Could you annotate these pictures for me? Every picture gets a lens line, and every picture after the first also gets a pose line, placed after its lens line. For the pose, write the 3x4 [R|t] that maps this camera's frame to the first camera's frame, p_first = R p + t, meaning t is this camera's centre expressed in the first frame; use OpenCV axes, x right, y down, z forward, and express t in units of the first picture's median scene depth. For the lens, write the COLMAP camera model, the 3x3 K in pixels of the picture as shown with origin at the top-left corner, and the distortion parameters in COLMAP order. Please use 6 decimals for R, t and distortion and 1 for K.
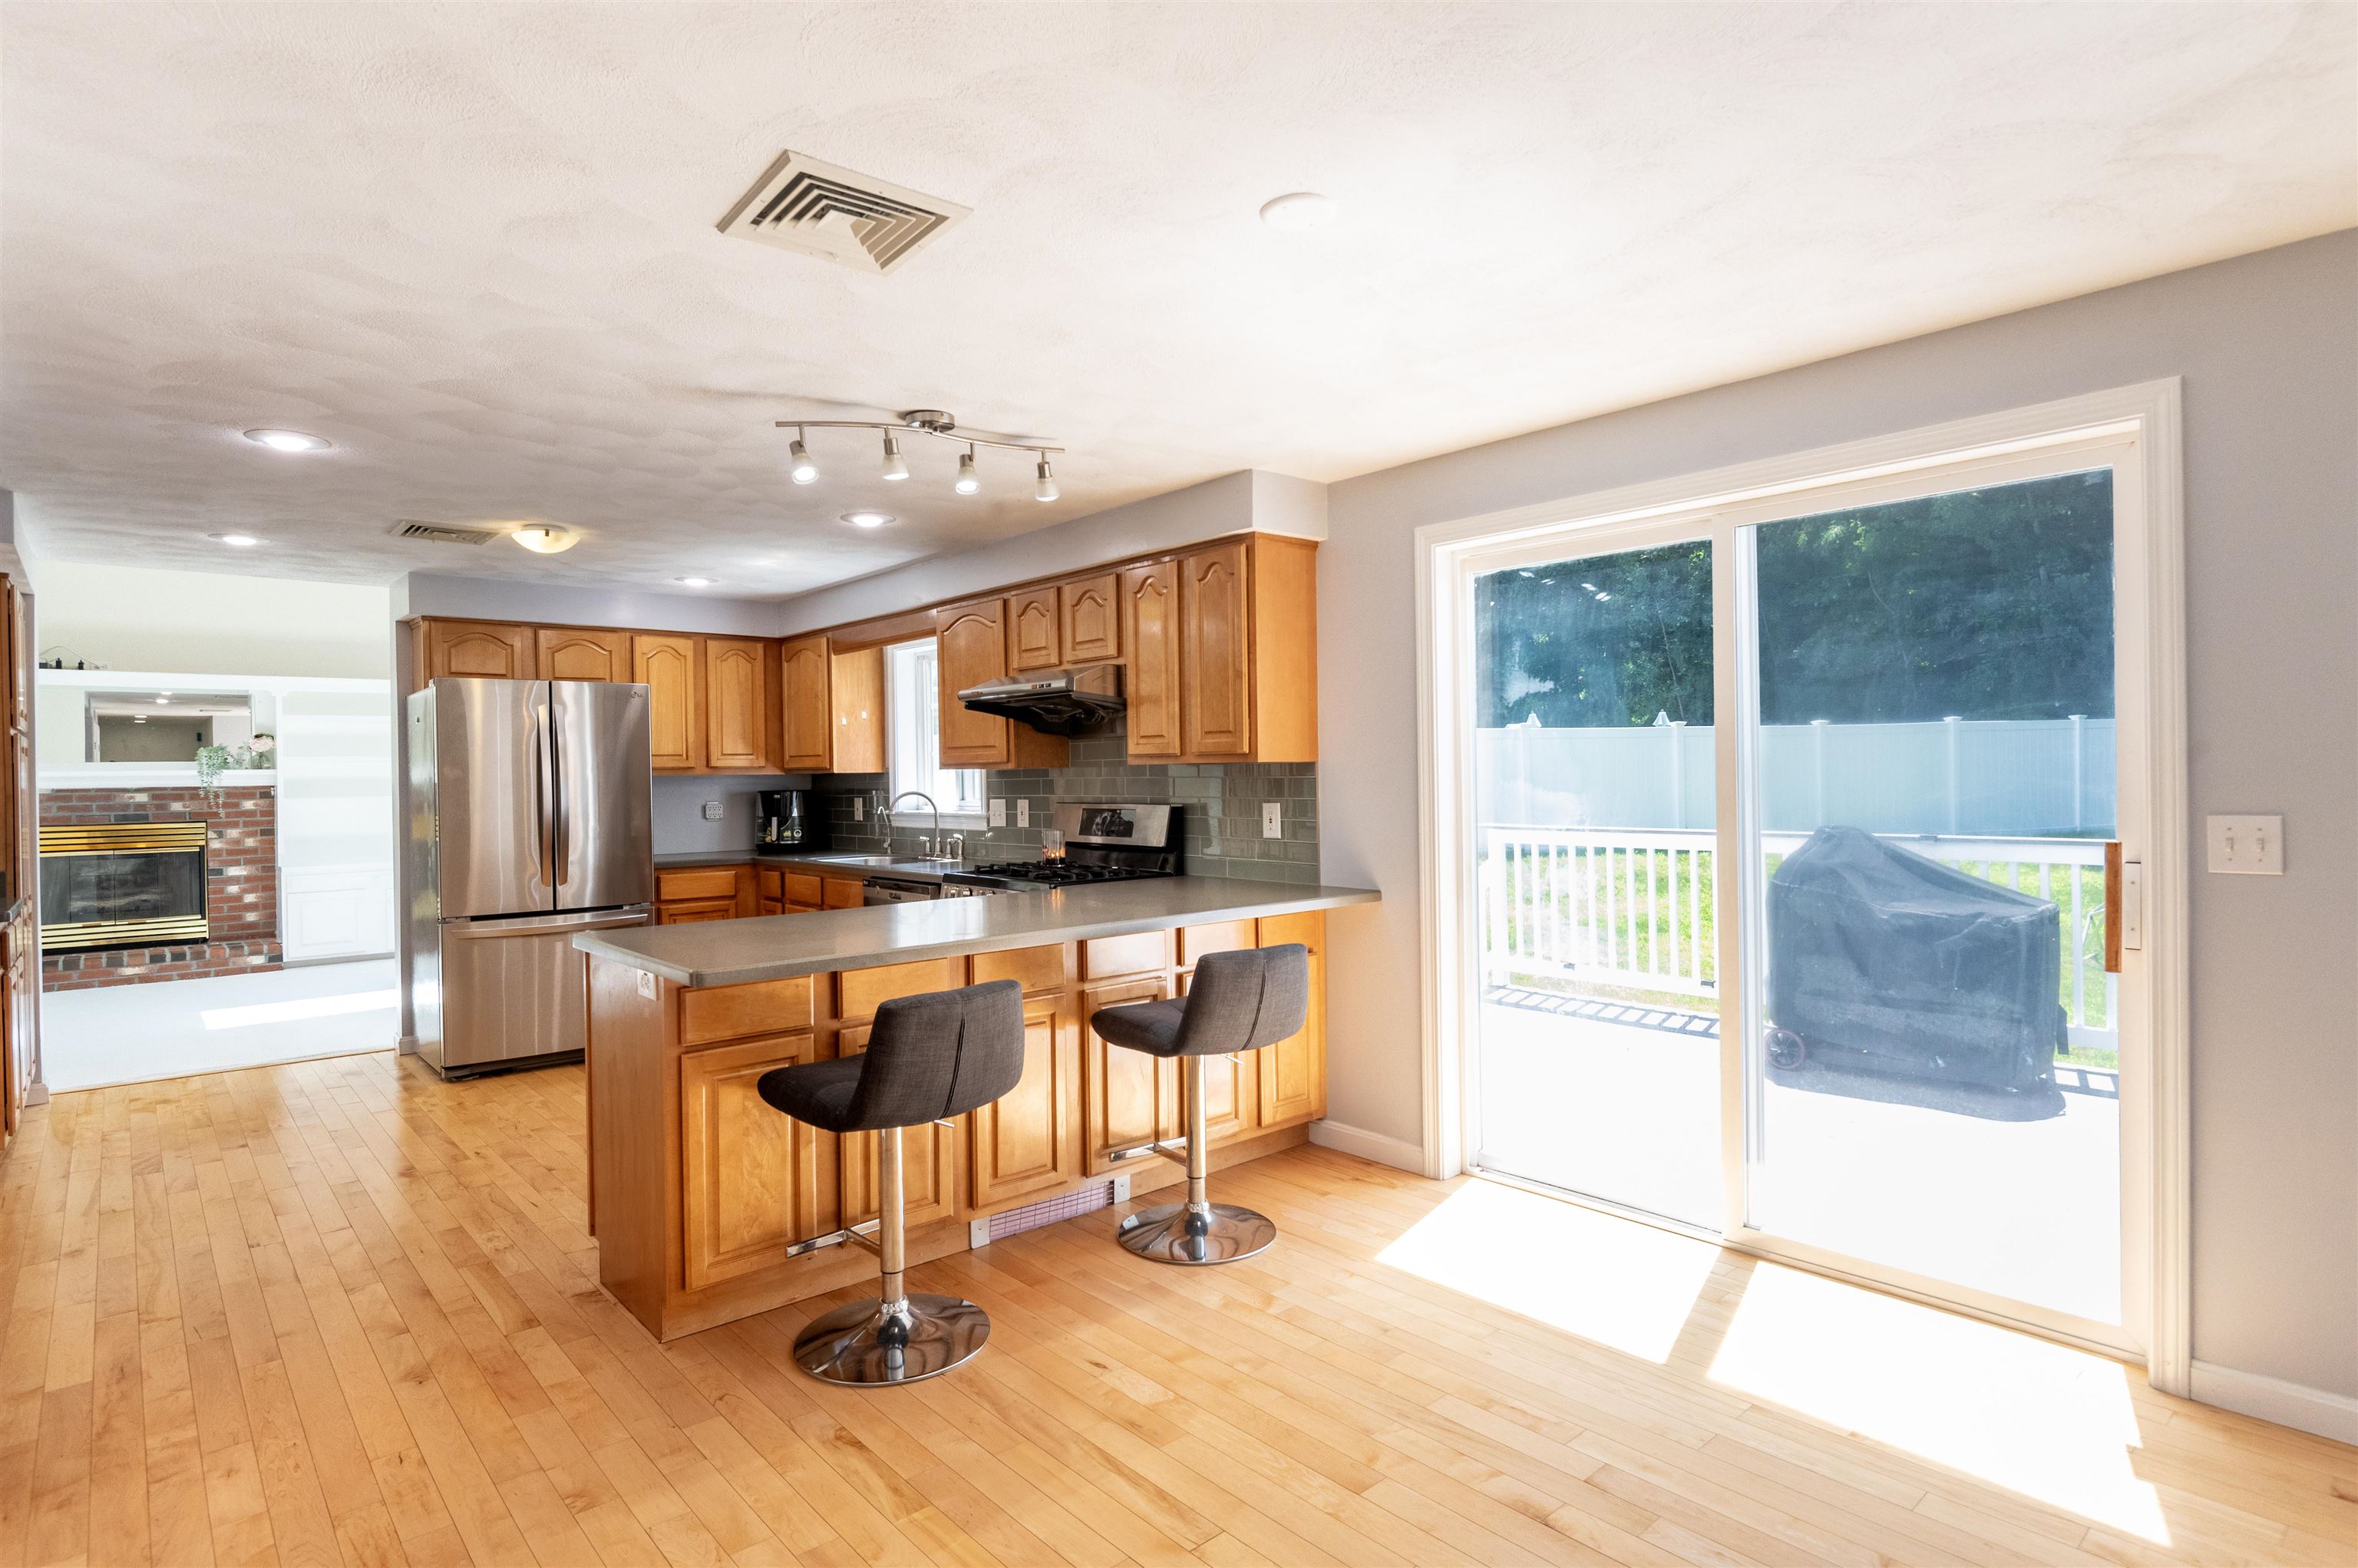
lens RADIAL K [[1236.5, 0, 1183.4], [0, 1236.5, 785.5], [0, 0, 1]] dist [-0.019246, -0.000347]
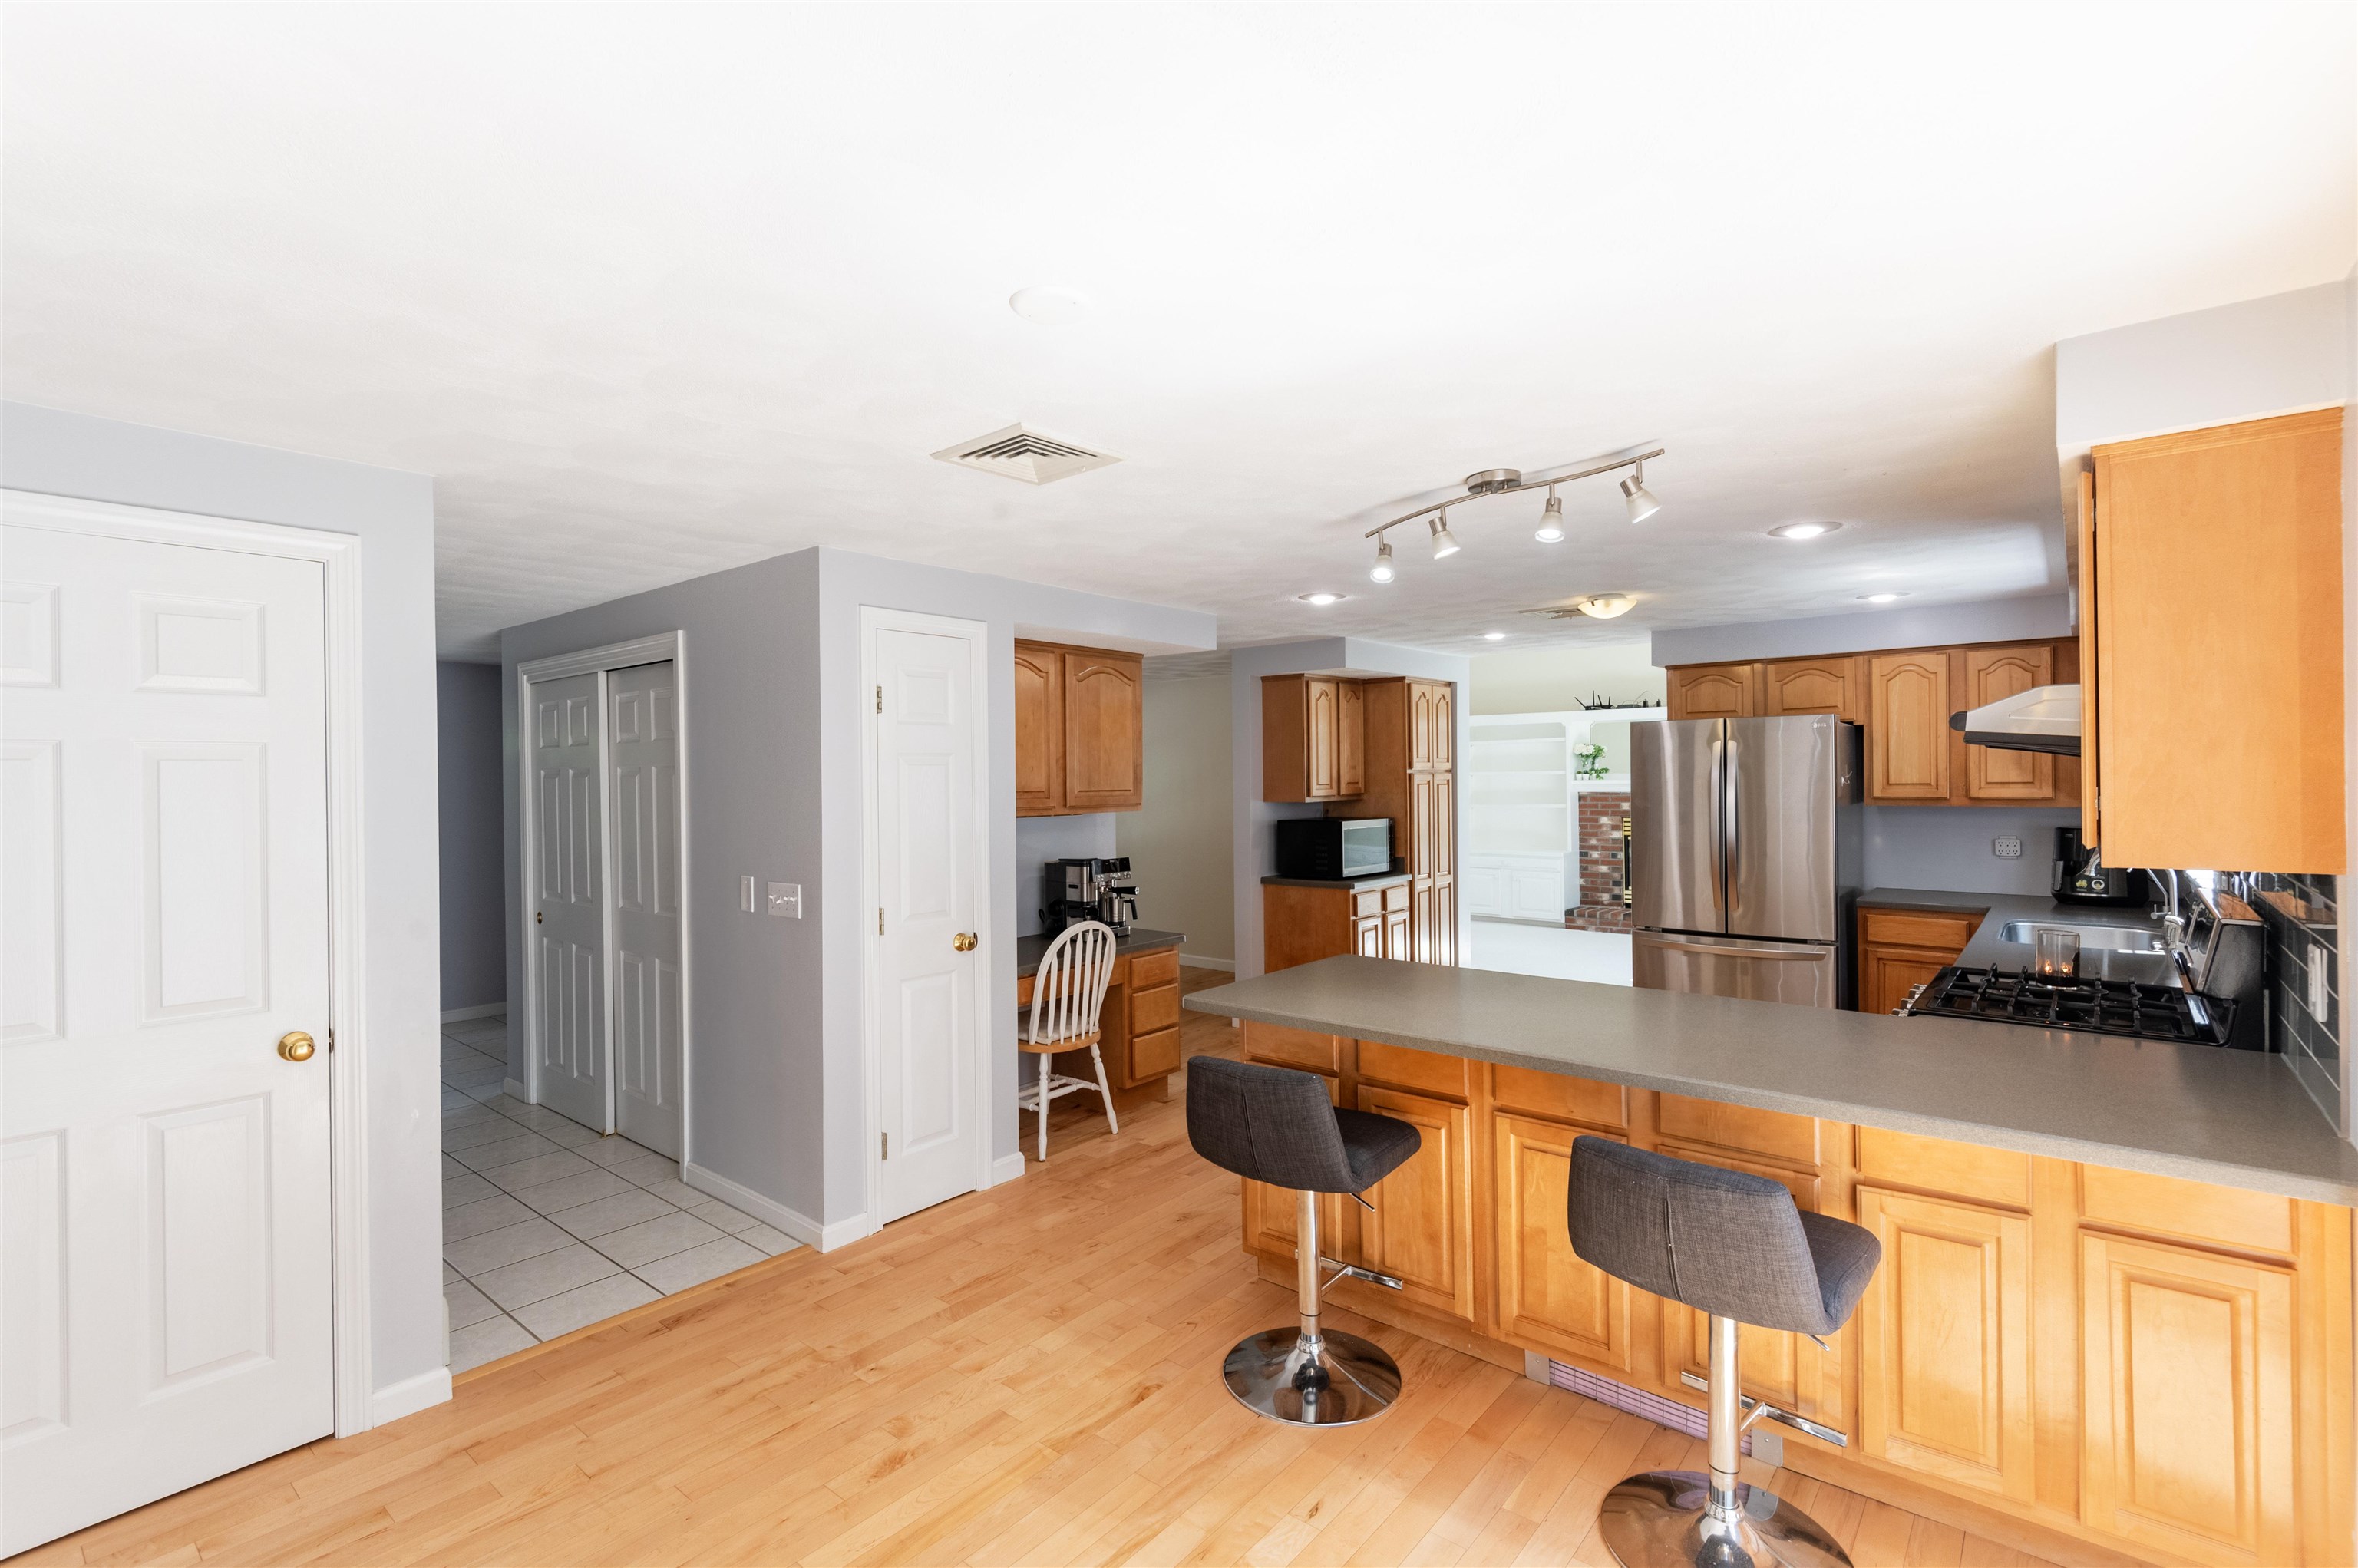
lens RADIAL K [[1070.3, 0, 1128.0], [0, 1070.3, 778.8], [0, 0, 1]] dist [0.017749, -0.014226]
pose [[0.121759, 0.014306, -0.992457, 0.237696], [0.001308, 0.999893, 0.014573, -0.032178], [0.992559, -0.003073, 0.121727, 0.252149]]
